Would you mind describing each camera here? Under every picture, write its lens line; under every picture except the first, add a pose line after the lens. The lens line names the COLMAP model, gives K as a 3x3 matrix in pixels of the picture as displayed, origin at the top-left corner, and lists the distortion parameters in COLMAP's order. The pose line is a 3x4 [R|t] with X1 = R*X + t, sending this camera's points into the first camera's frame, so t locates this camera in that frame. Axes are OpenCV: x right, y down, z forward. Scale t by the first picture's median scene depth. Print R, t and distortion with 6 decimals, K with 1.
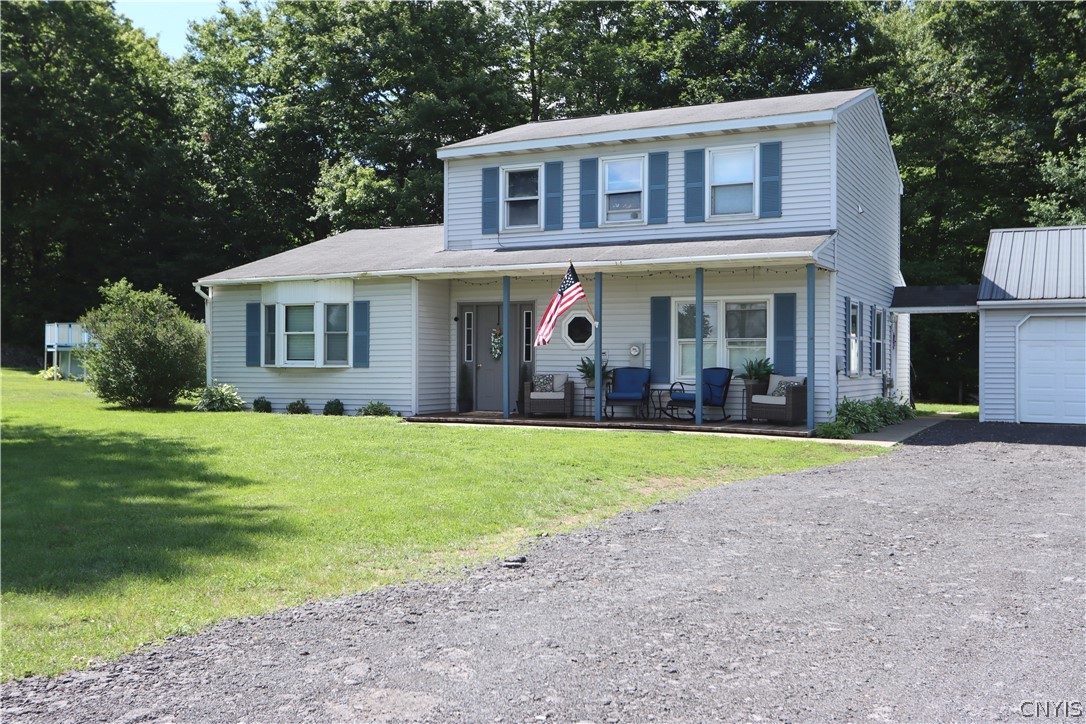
lens RADIAL K [[1033.1, 0, 535.5], [0, 1033.1, 356.3], [0, 0, 1]] dist [0.013822, 0.000000]
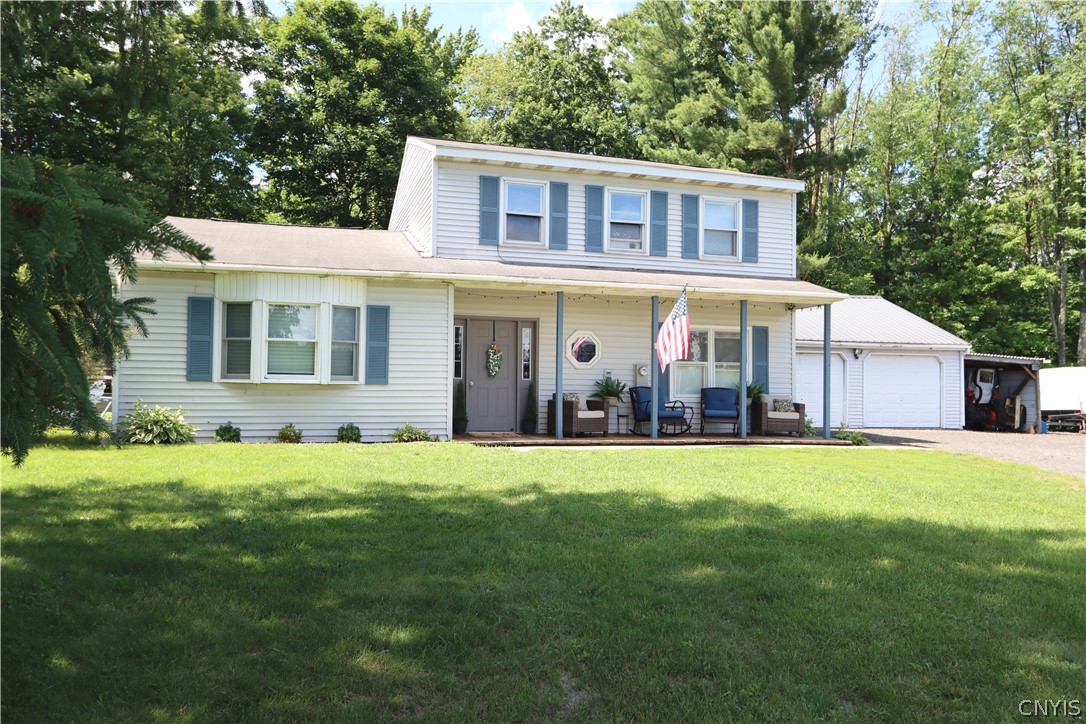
lens RADIAL K [[801.3, 0, 543.4], [0, 801.3, 365.3], [0, 0, 1]] dist [0.014882, 0.000675]
pose [[0.730279, 0.024296, 0.682717, -0.552351], [-0.014050, 0.999690, -0.020547, 0.007092], [-0.683004, 0.005413, 0.730394, 0.464634]]
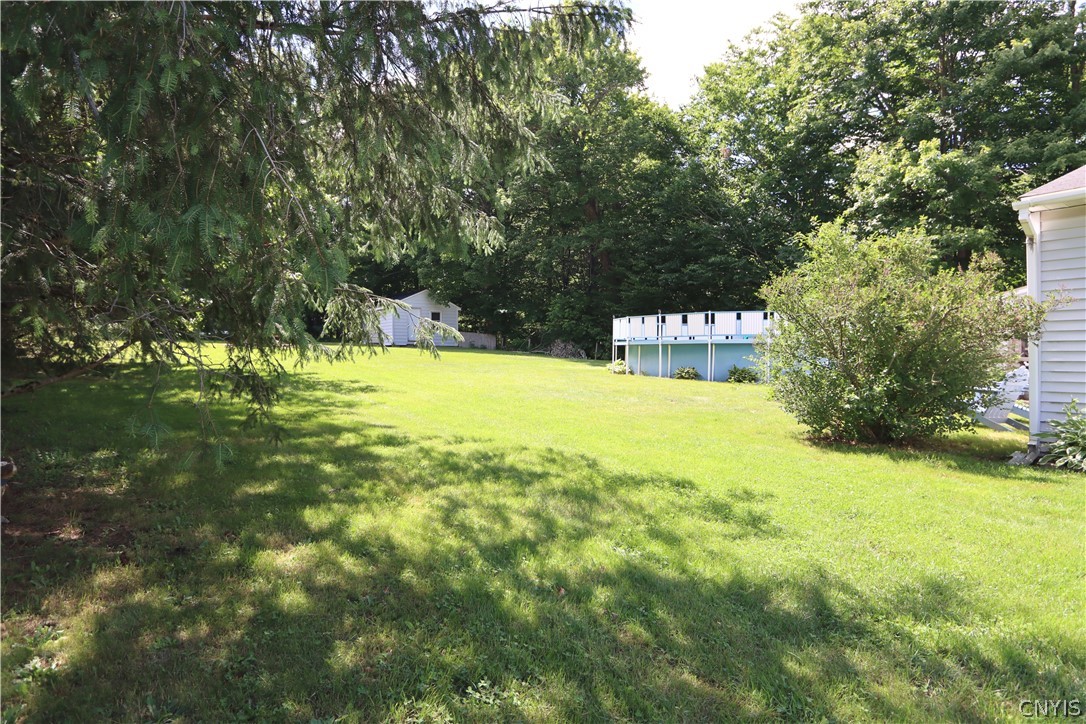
lens RADIAL K [[611.8, 0, 542.8], [0, 611.8, 360.2], [0, 0, 1]] dist [0.003424, 0.000898]
pose [[0.897401, 0.005014, -0.441188, -0.460817], [0.003496, 0.999823, 0.018473, -0.002806], [0.441203, -0.018120, 0.897225, 0.727855]]
